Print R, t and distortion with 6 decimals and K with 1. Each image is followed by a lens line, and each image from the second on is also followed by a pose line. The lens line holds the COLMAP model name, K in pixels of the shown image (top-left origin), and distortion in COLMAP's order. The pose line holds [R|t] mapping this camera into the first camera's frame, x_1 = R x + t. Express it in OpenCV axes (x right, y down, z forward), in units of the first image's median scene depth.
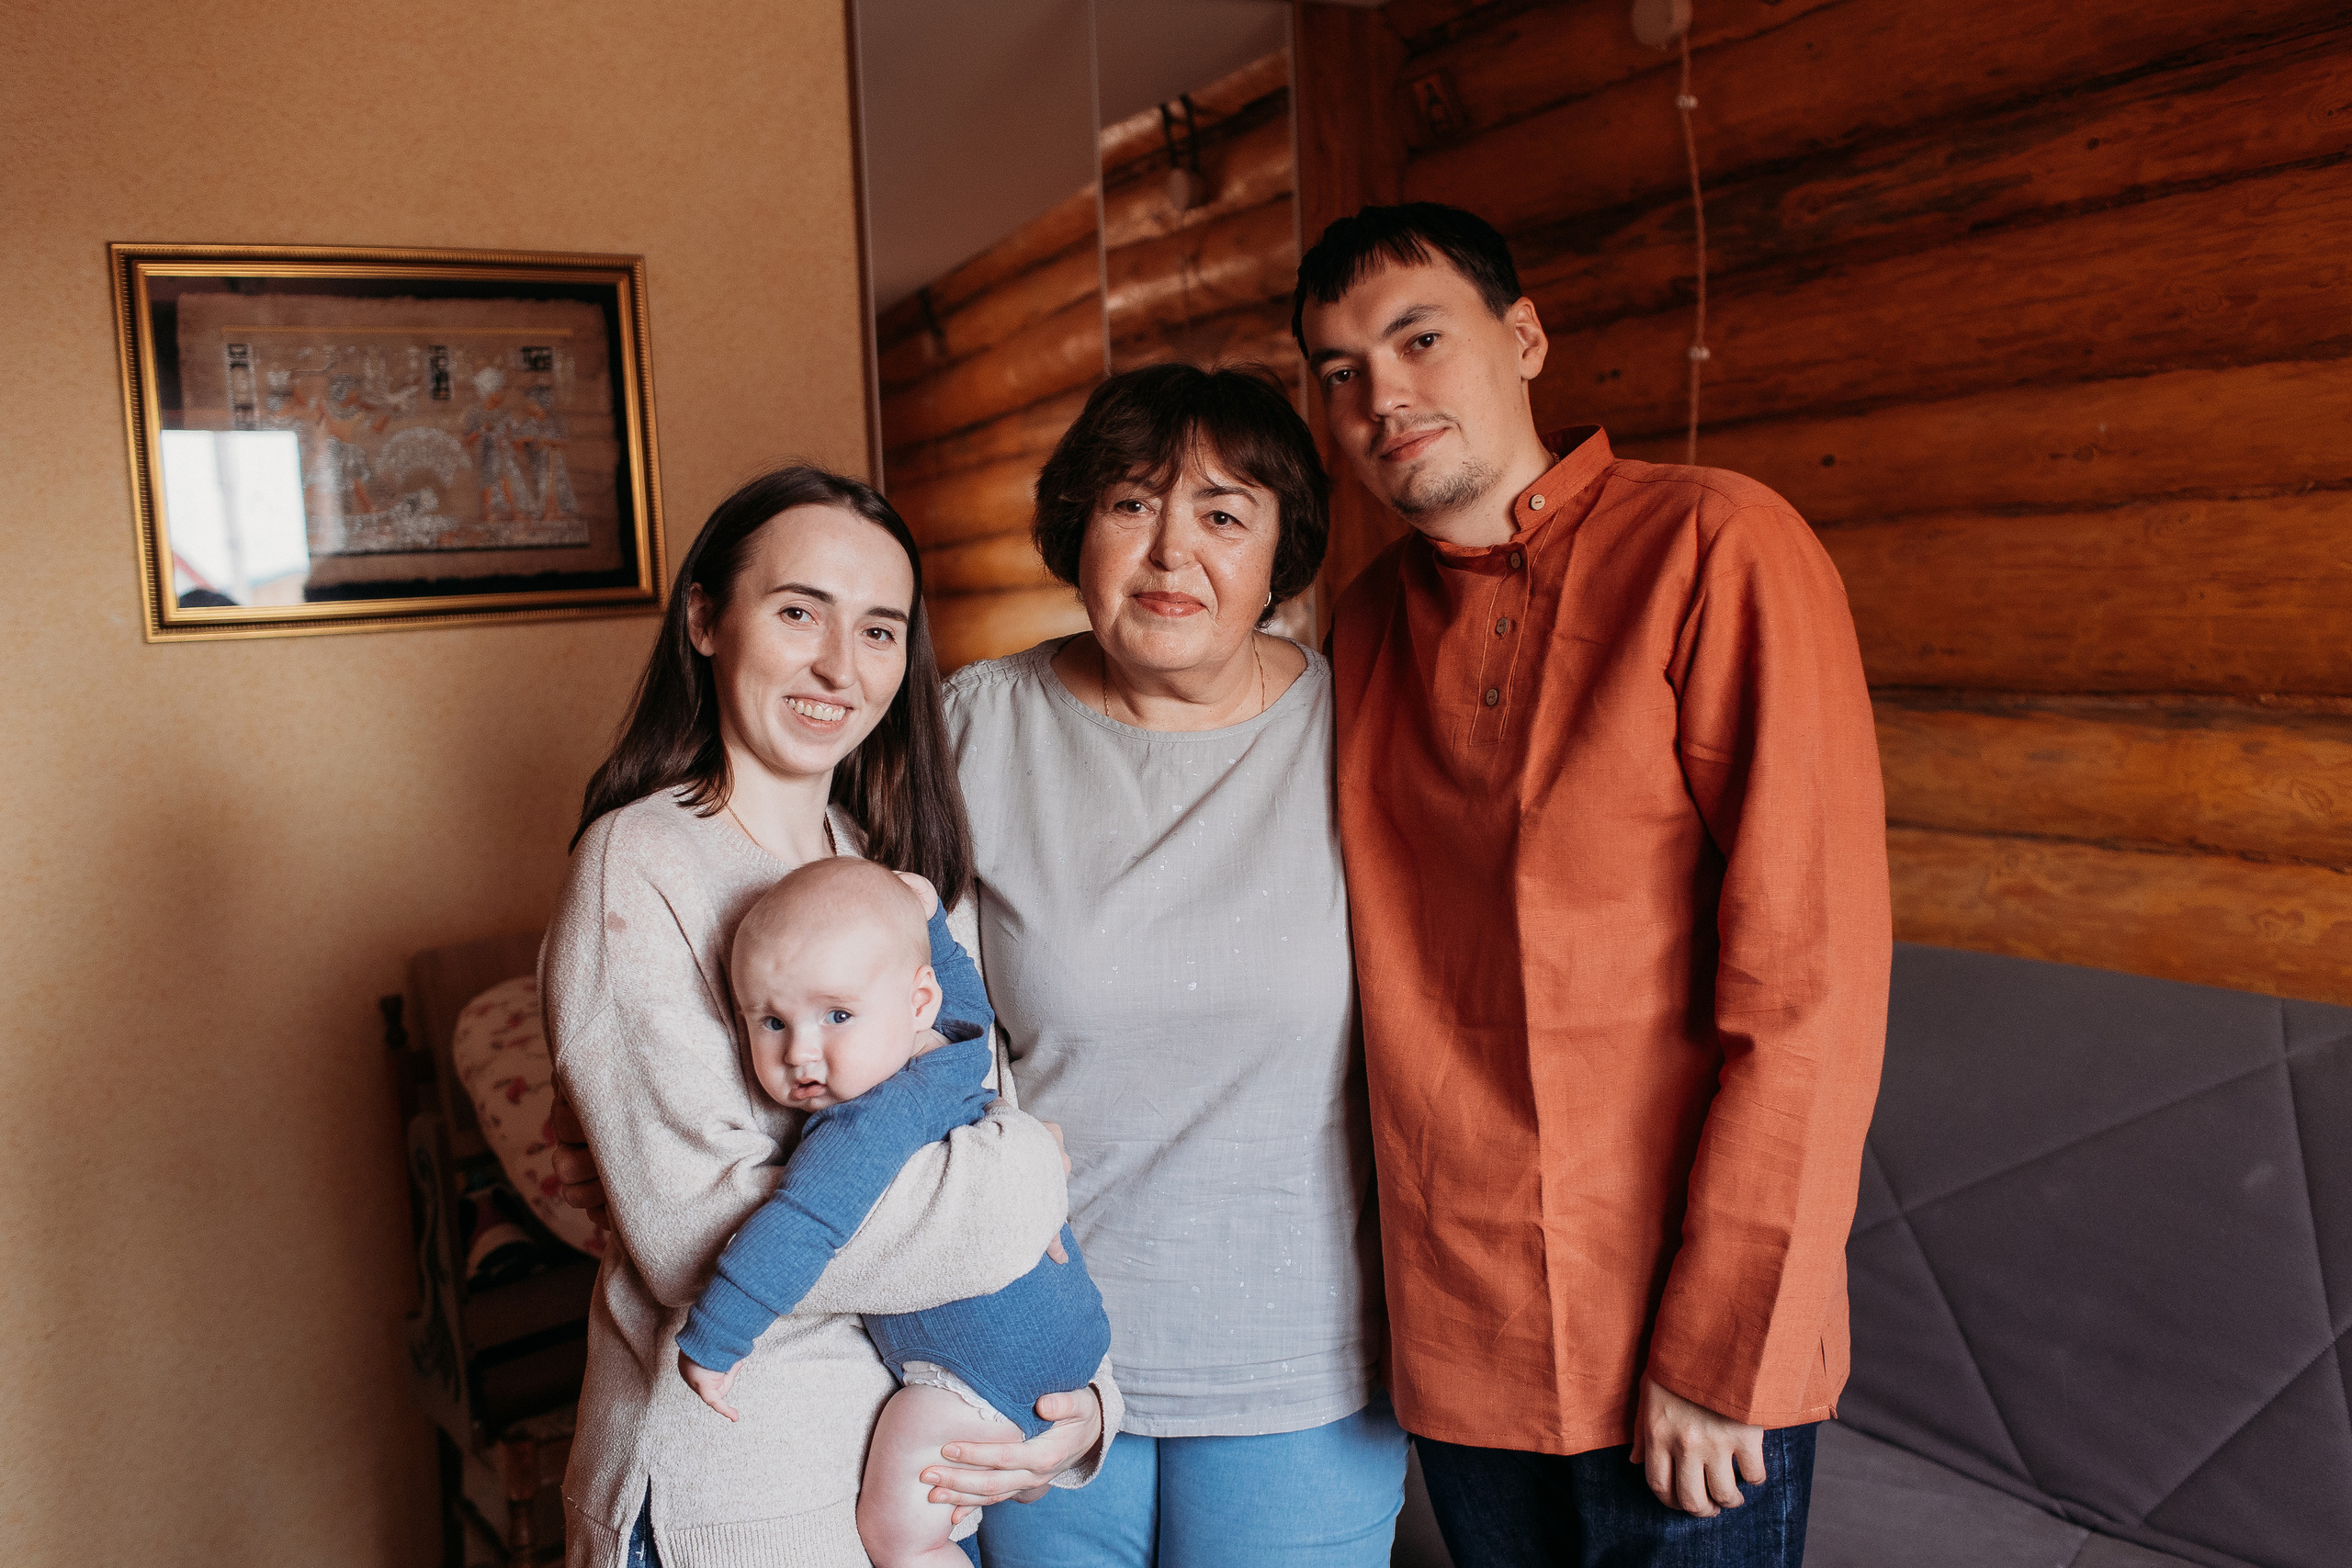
lens RADIAL K [[2219.5, 0, 1176.4], [0, 2219.5, 780.2], [0, 0, 1]] dist [0.001172, 0.000000]
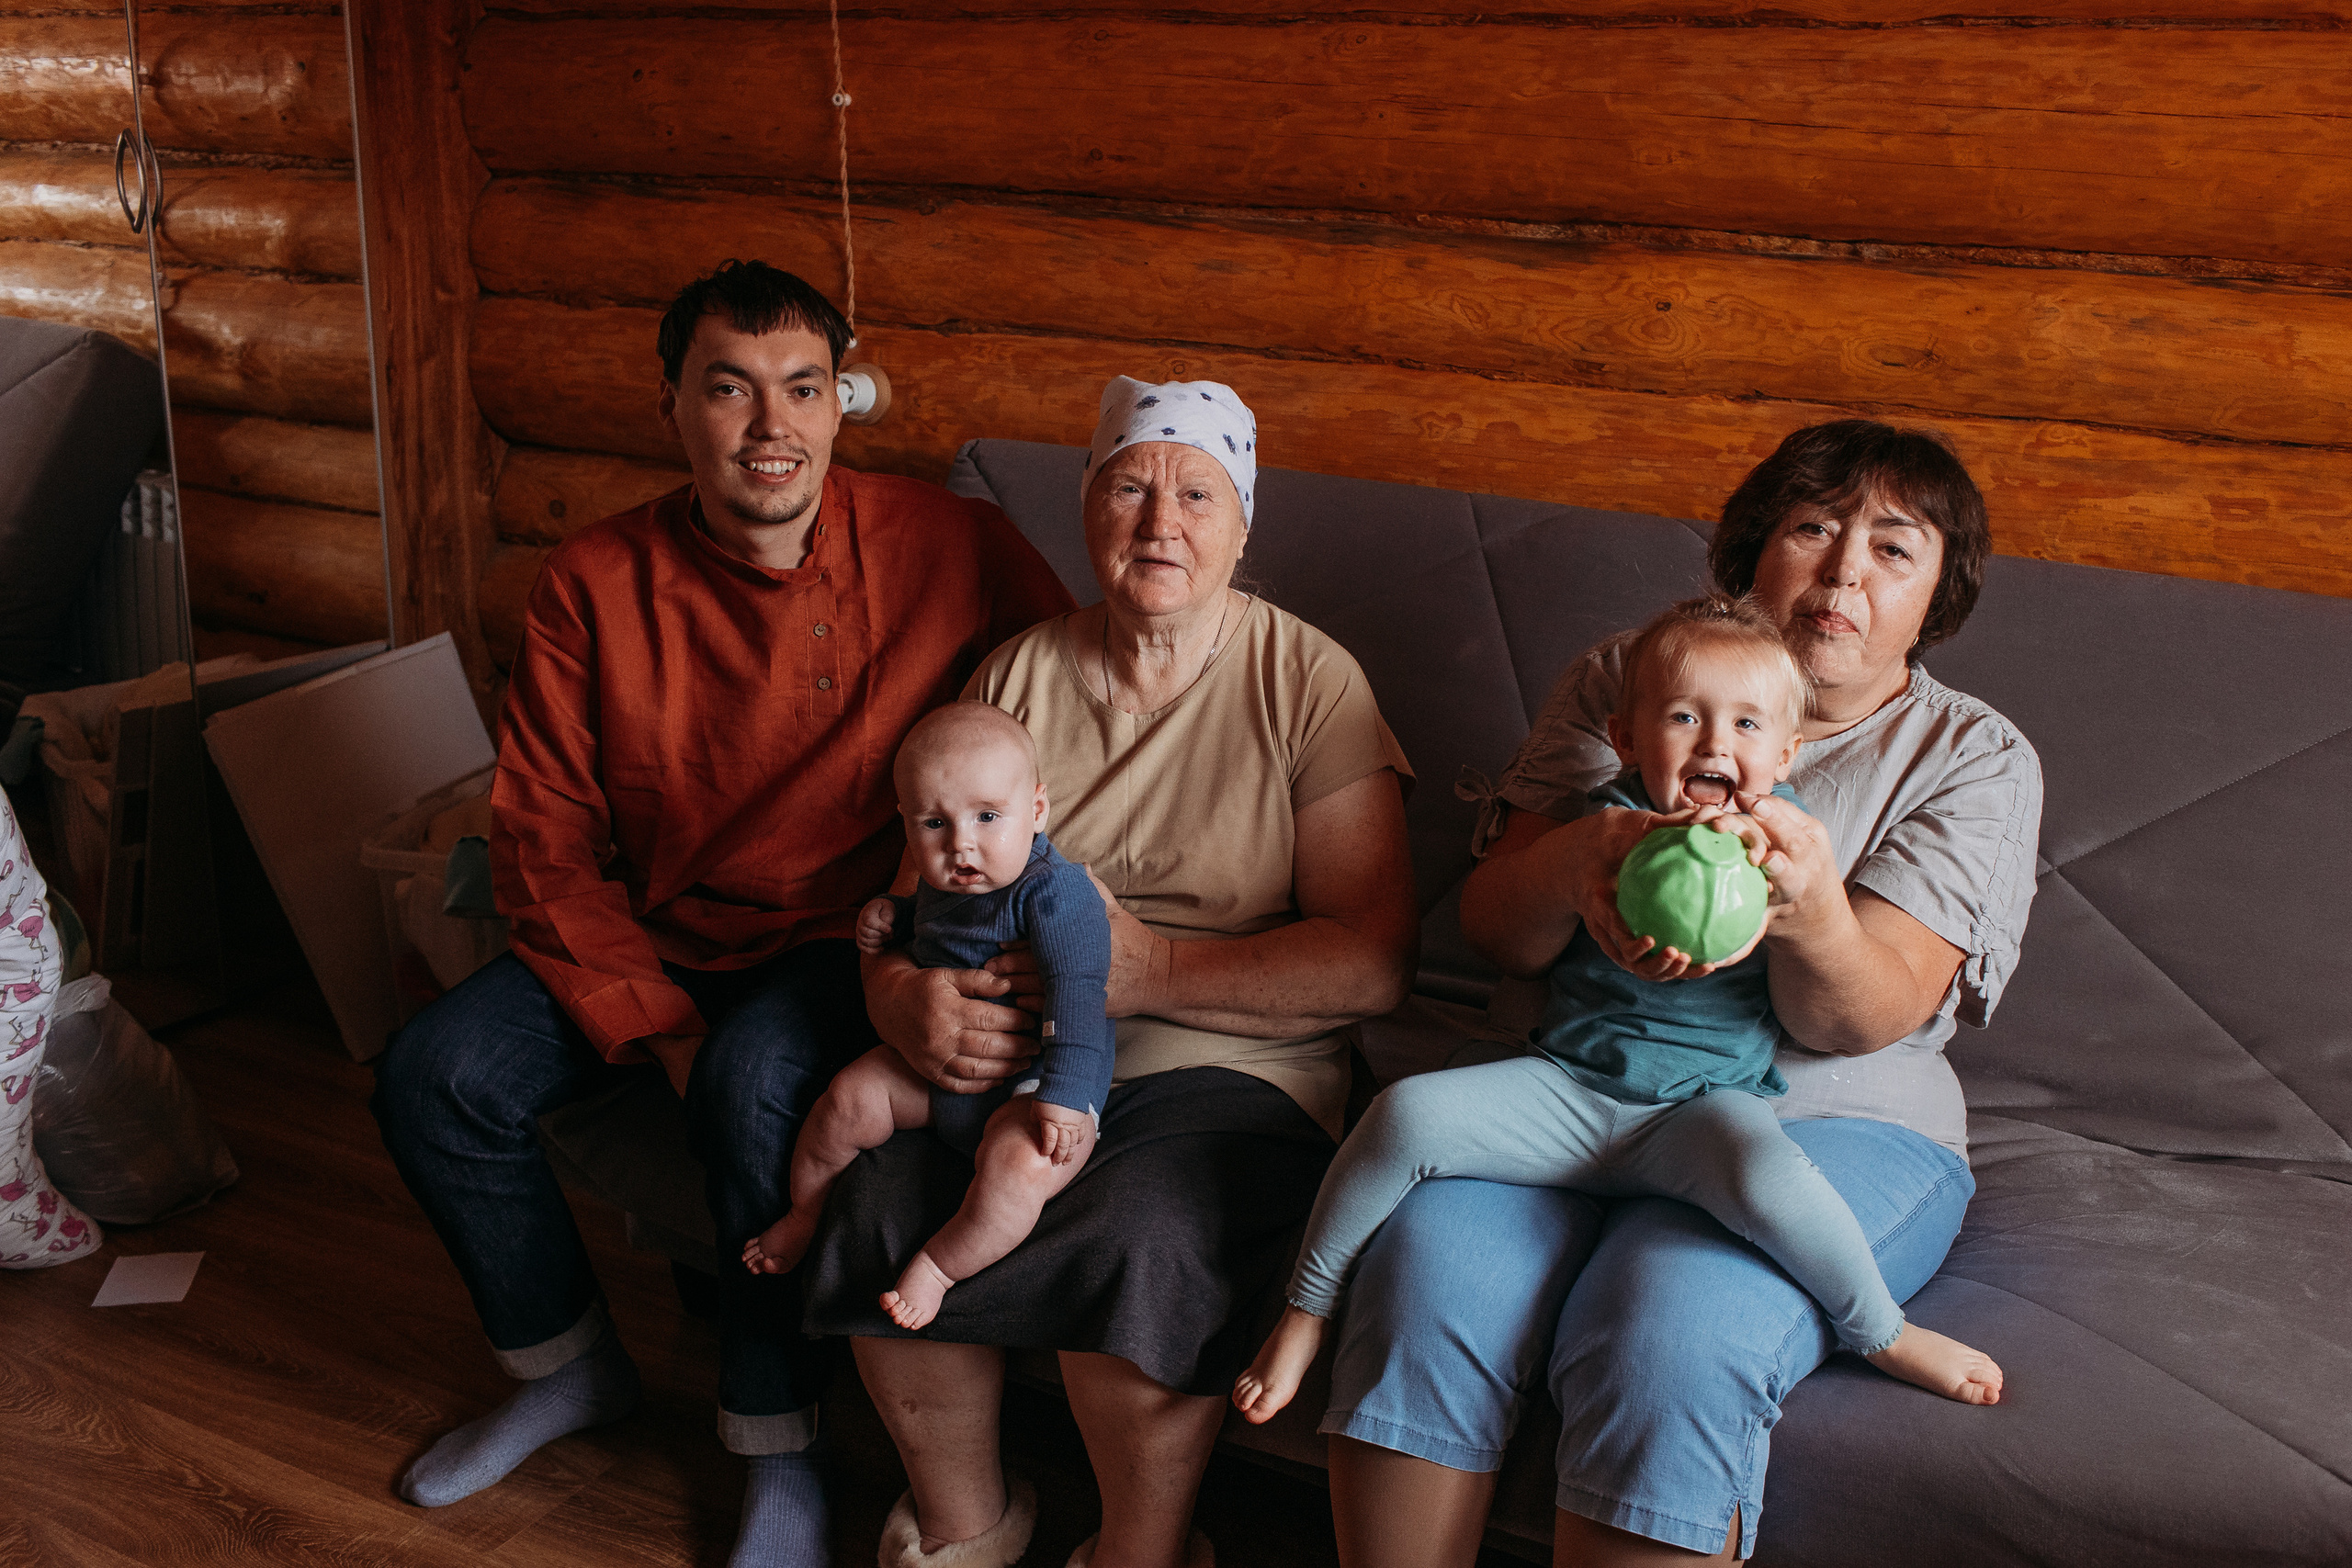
lens RADIAL K [[2219.5, 0, 1176.1], [0, 2219.5, 789.7], [0, 0, 1]] dist [0.001172, 0.000000]
pose [[0.843366, -0.094430, 0.528978, -0.216332], [-0.022926, 0.977217, 0.210999, 0.010622], [-0.536851, -0.190077, 0.821987, 0.109173]]
